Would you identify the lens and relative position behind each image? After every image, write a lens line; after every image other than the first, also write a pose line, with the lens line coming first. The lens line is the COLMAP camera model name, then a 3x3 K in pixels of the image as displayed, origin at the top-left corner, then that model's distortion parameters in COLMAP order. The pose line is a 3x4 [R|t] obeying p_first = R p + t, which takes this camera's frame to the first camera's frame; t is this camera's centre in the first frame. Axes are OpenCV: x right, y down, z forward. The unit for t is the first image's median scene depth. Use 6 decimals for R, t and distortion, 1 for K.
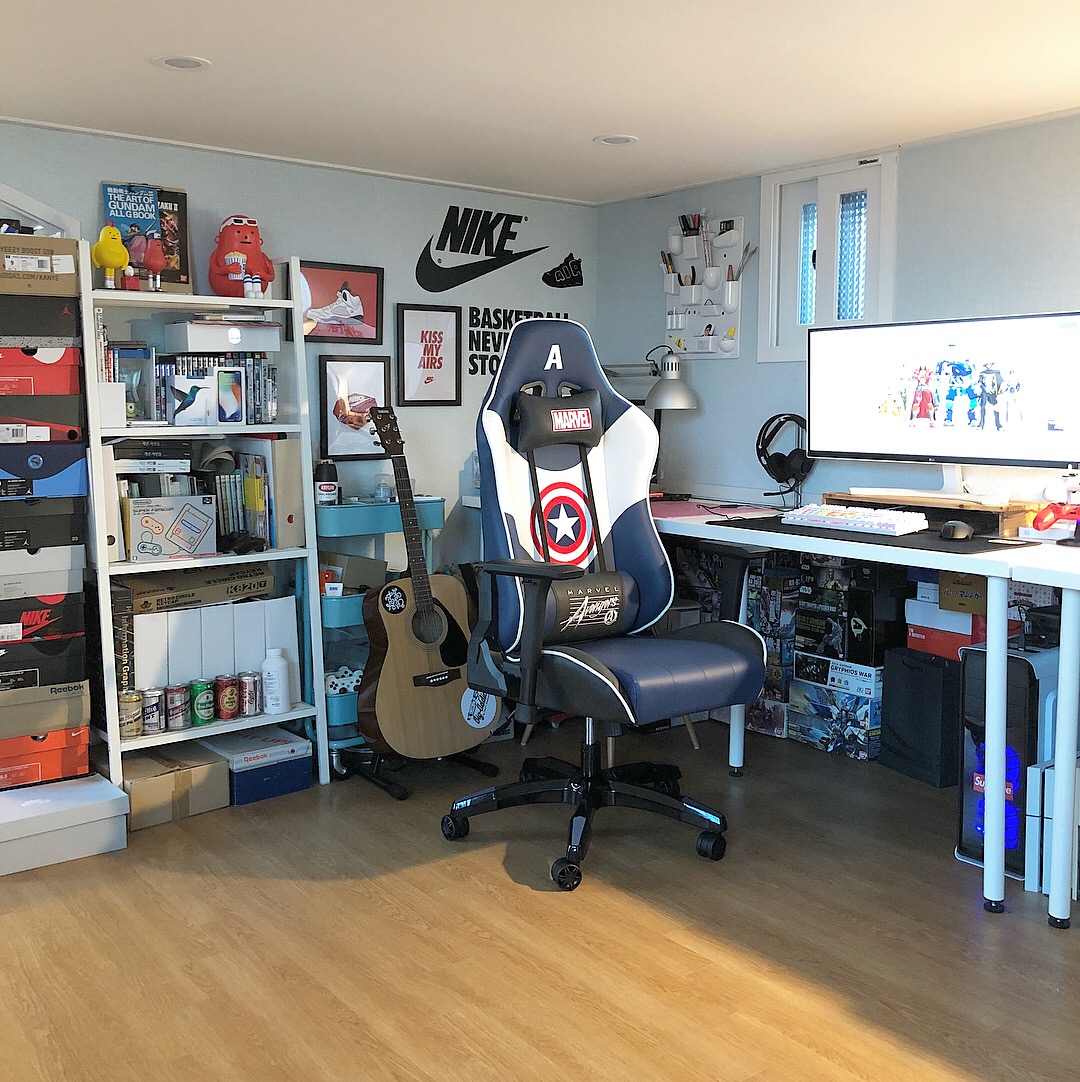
lens RADIAL K [[1171.5, 0, 528.9], [0, 1171.5, 487.2], [0, 0, 1]] dist [-0.018465, 0.000000]
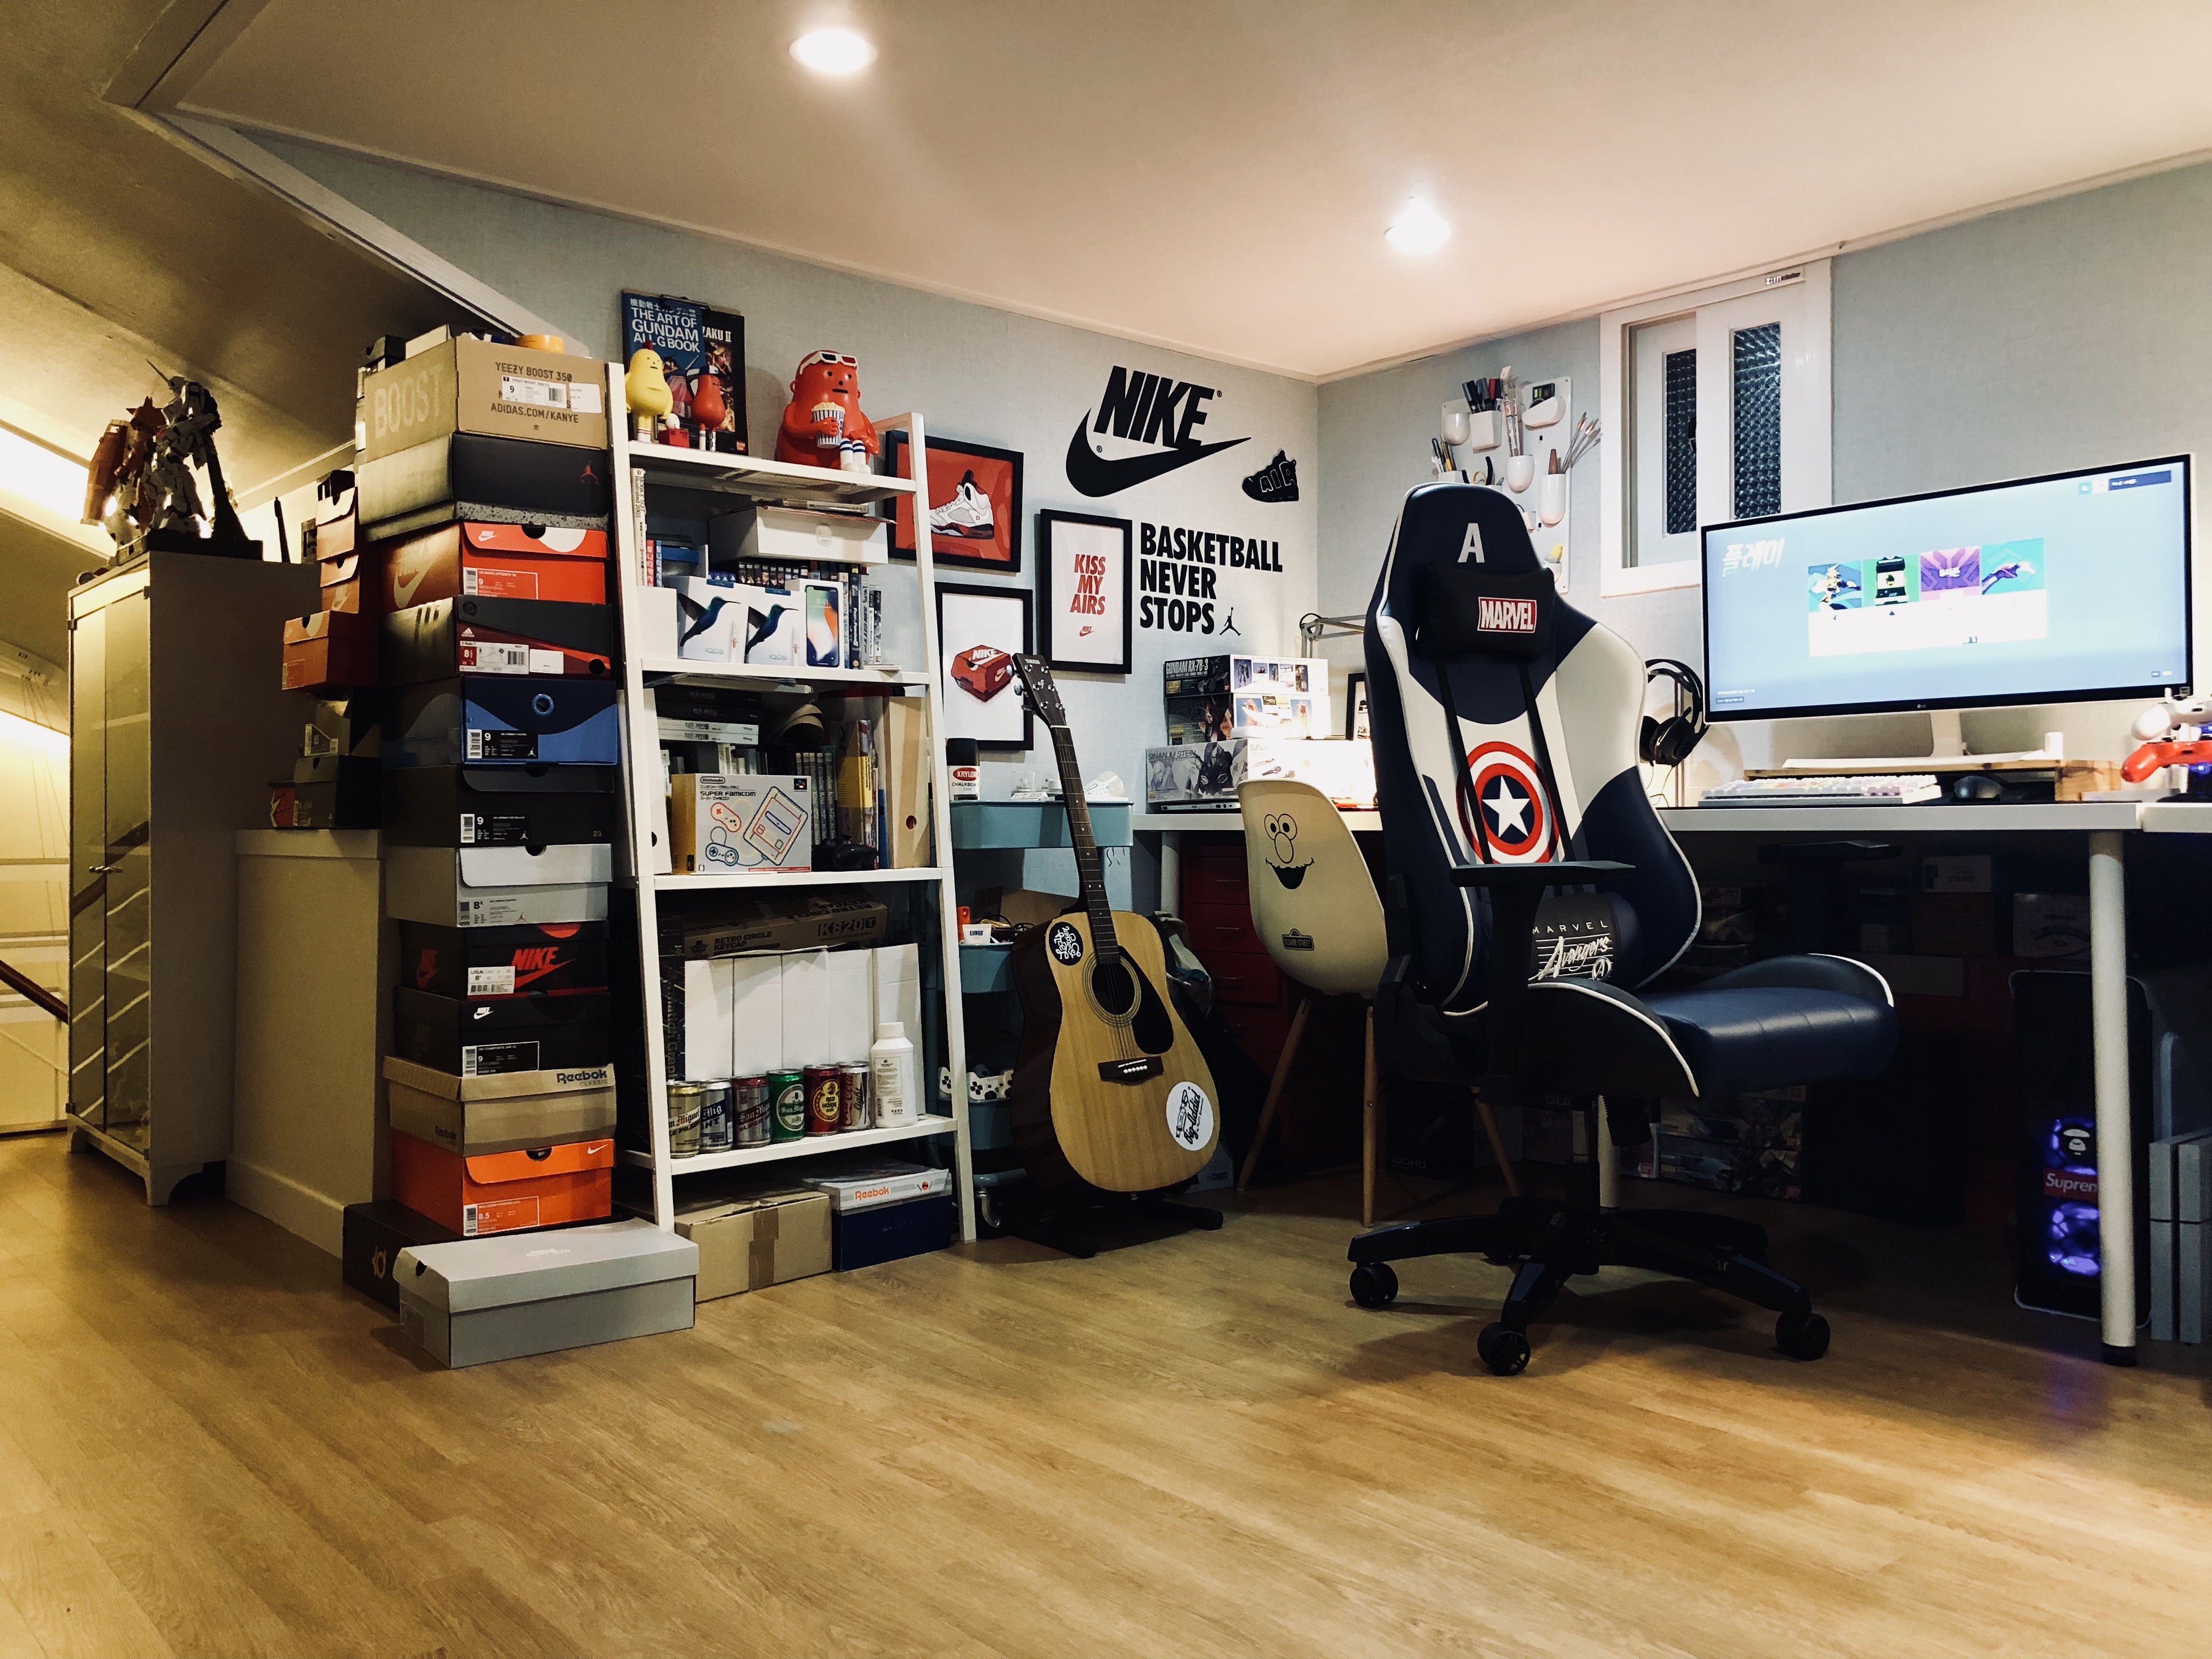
lens RADIAL K [[1798.4, 0, 1107.7], [0, 1798.4, 834.7], [0, 0, 1]] dist [0.008279, -0.014290]
pose [[0.998737, -0.008211, 0.049562, -0.148816], [0.011111, 0.998225, -0.058515, 0.094645], [-0.048994, 0.058992, 0.997055, 0.023420]]
